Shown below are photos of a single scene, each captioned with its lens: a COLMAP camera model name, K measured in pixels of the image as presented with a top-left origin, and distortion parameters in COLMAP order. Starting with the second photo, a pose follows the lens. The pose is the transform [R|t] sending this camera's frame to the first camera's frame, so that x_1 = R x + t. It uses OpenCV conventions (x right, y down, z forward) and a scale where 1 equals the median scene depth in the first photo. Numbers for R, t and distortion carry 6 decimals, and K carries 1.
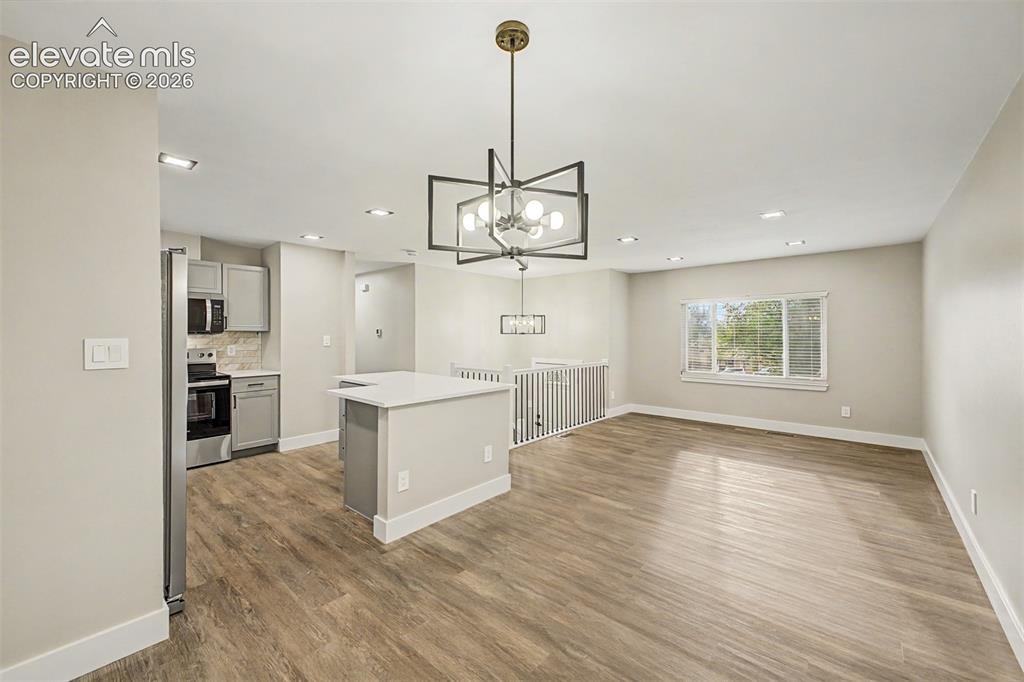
lens RADIAL K [[403.1, 0, 508.9], [0, 403.1, 338.5], [0, 0, 1]] dist [0.019892, -0.006533]
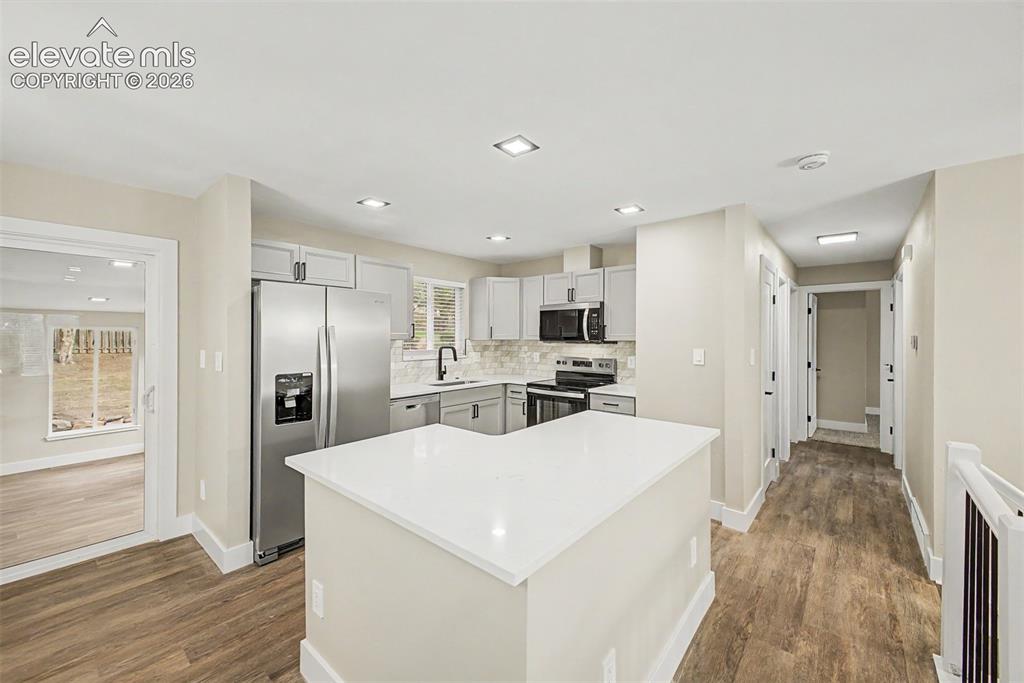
lens RADIAL K [[403.1, 0, 508.9], [0, 403.1, 339.0], [0, 0, 1]] dist [0.019892, -0.006533]
pose [[0.018017, 0.007601, -0.999809, 0.207599], [-0.011074, 0.999911, 0.007402, -0.026283], [0.999776, 0.010938, 0.018099, 0.749699]]
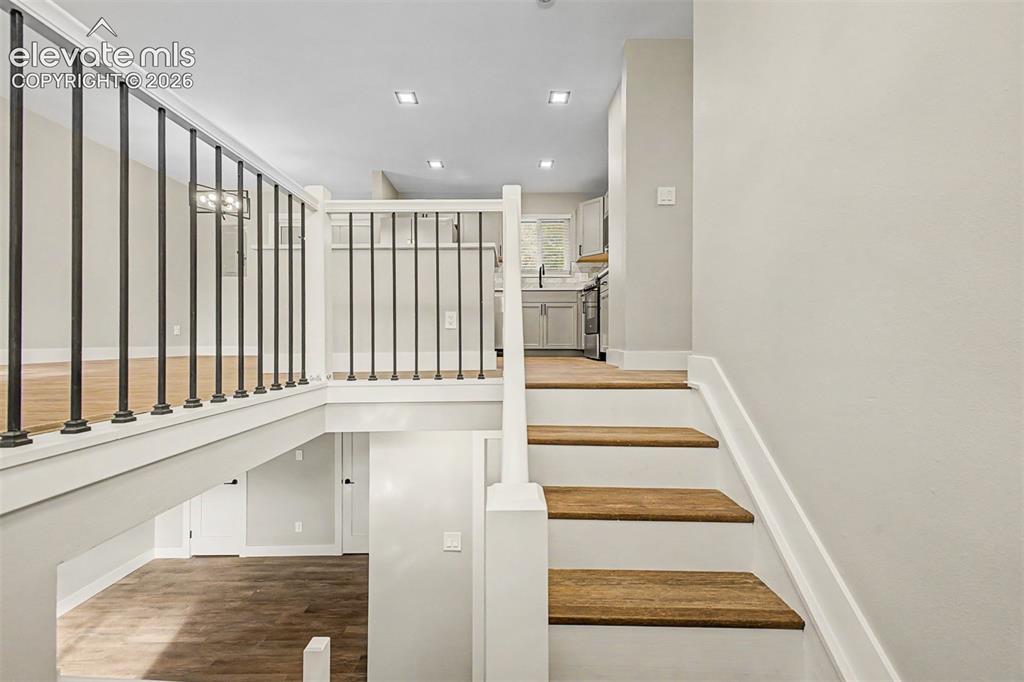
lens RADIAL K [[408.2, 0, 509.2], [0, 408.2, 339.1], [0, 0, 1]] dist [0.012849, -0.000629]
pose [[-0.751561, -0.004981, -0.659645, 0.131920], [-0.006792, 0.999977, 0.000188, 0.231635], [0.659628, 0.004621, -0.751578, 1.501672]]
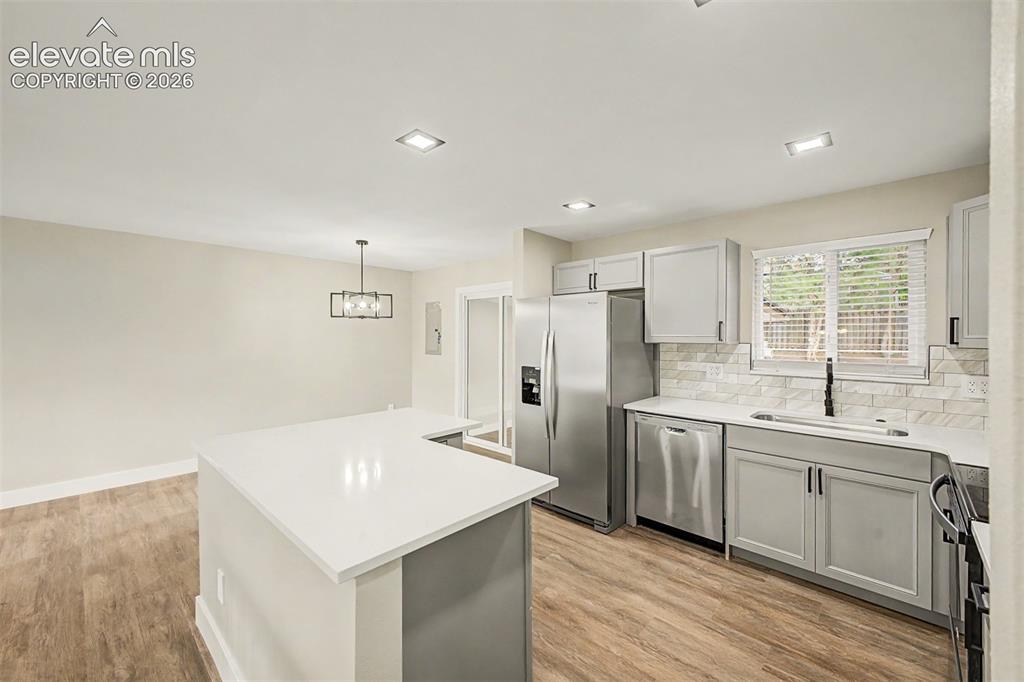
lens RADIAL K [[408.2, 0, 509.2], [0, 408.2, 339.1], [0, 0, 1]] dist [0.012849, -0.000629]
pose [[-0.999267, -0.002953, 0.038170, -0.357345], [-0.002286, 0.999844, 0.017513, -0.034089], [-0.038216, 0.017413, -0.999118, 1.202222]]
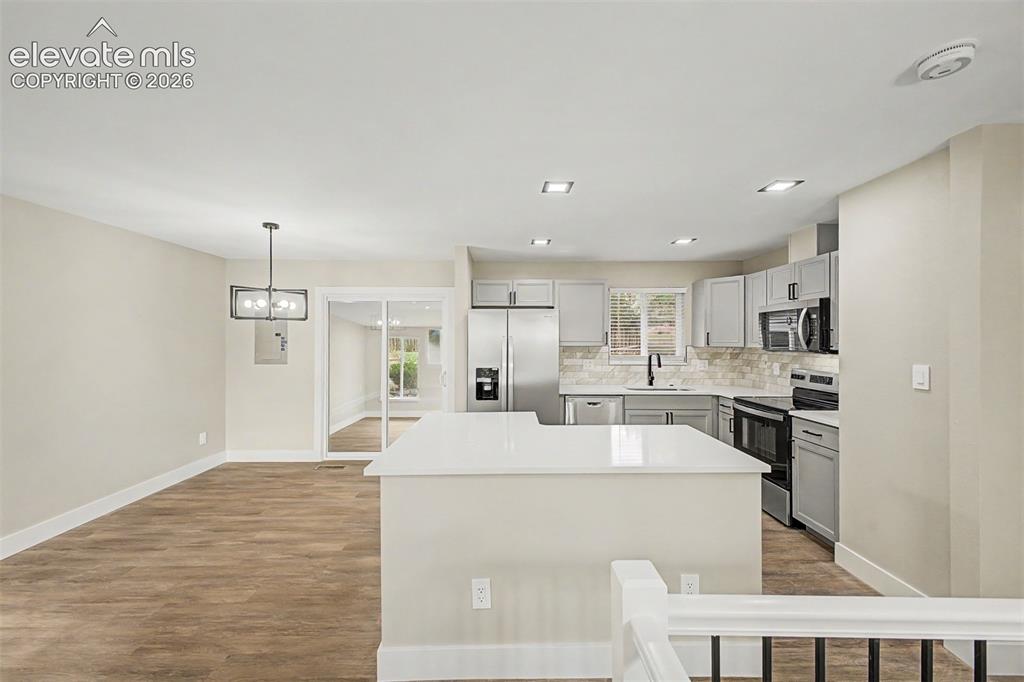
lens RADIAL K [[403.1, 0, 508.9], [0, 403.1, 338.5], [0, 0, 1]] dist [0.019892, -0.006533]
pose [[-0.749467, -0.002830, -0.662035, 0.164108], [-0.006414, 0.999975, 0.002987, -0.035970], [0.662010, 0.006485, -0.749467, 1.131674]]
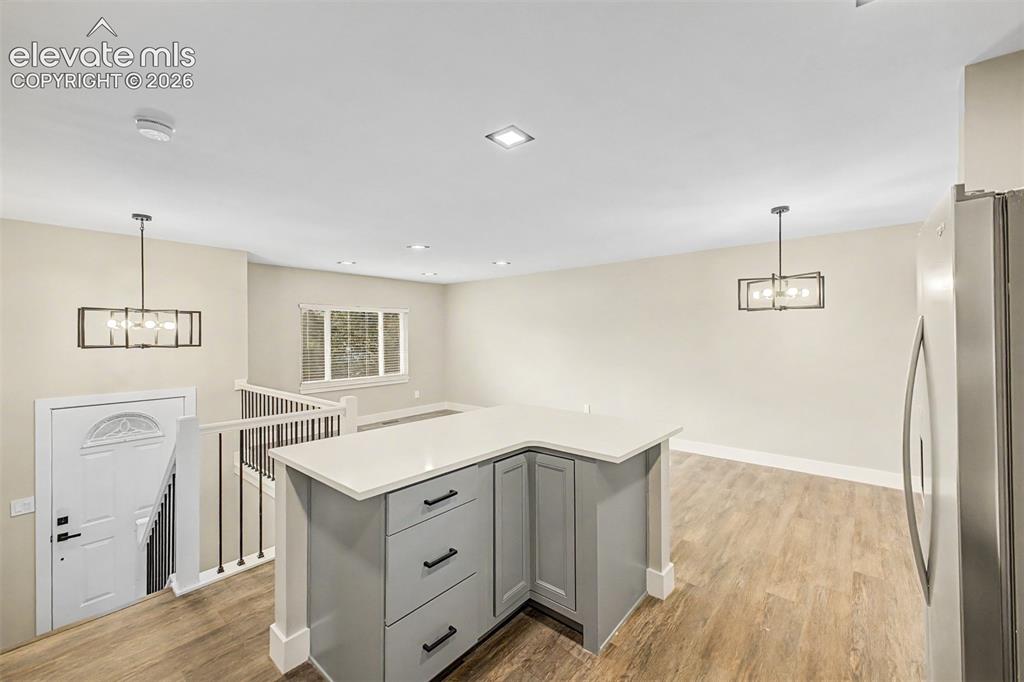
lens RADIAL K [[408.2, 0, 509.2], [0, 408.2, 339.1], [0, 0, 1]] dist [0.012849, -0.000629]
pose [[-0.011833, -0.011741, 0.999861, -0.678048], [0.014326, 0.999826, 0.011910, -0.030705], [-0.999827, 0.014465, -0.011663, 0.774868]]
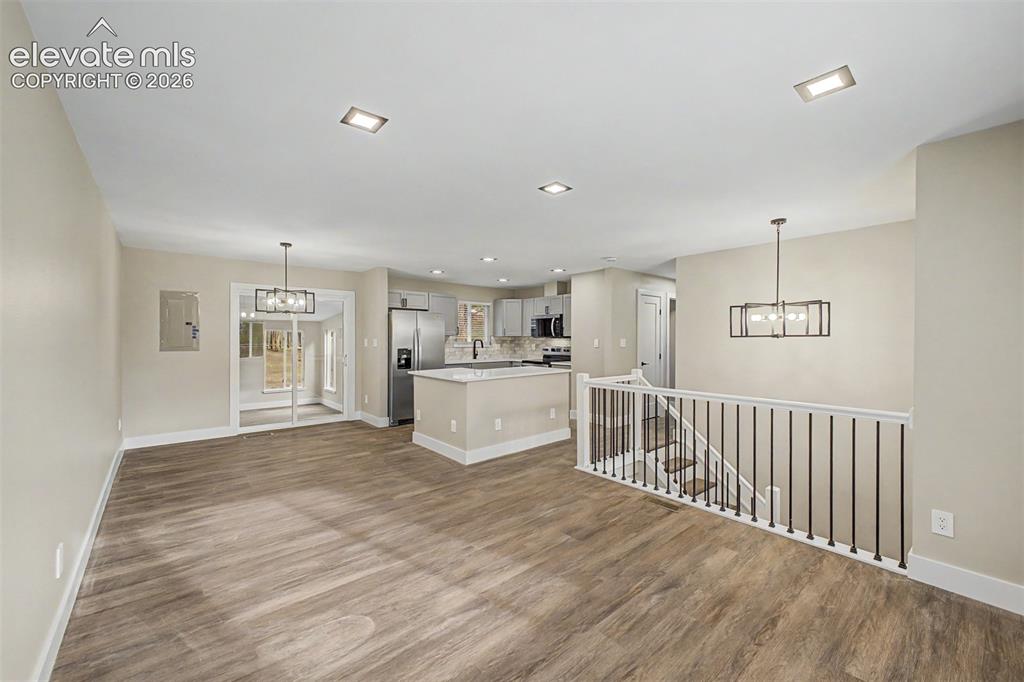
lens RADIAL K [[403.1, 0, 508.9], [0, 403.1, 338.5], [0, 0, 1]] dist [0.019892, -0.006533]
pose [[-0.144339, -0.000091, -0.989528, 0.913740], [-0.010845, 0.999940, 0.001490, -0.008984], [0.989469, 0.010947, -0.144331, 0.996541]]
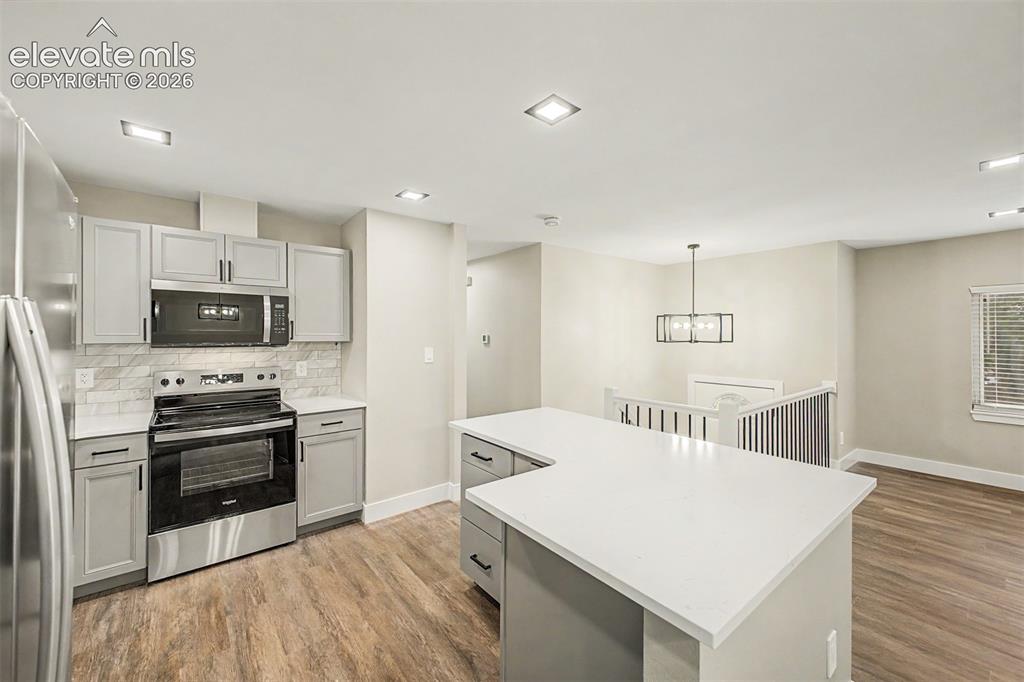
lens RADIAL K [[403.1, 0, 508.9], [0, 403.1, 338.5], [0, 0, 1]] dist [0.019892, -0.006533]
pose [[0.985718, 0.001090, -0.168400, -0.222392], [-0.001103, 0.999999, 0.000014, -0.024776], [0.168400, 0.000172, 0.985719, 0.387953]]
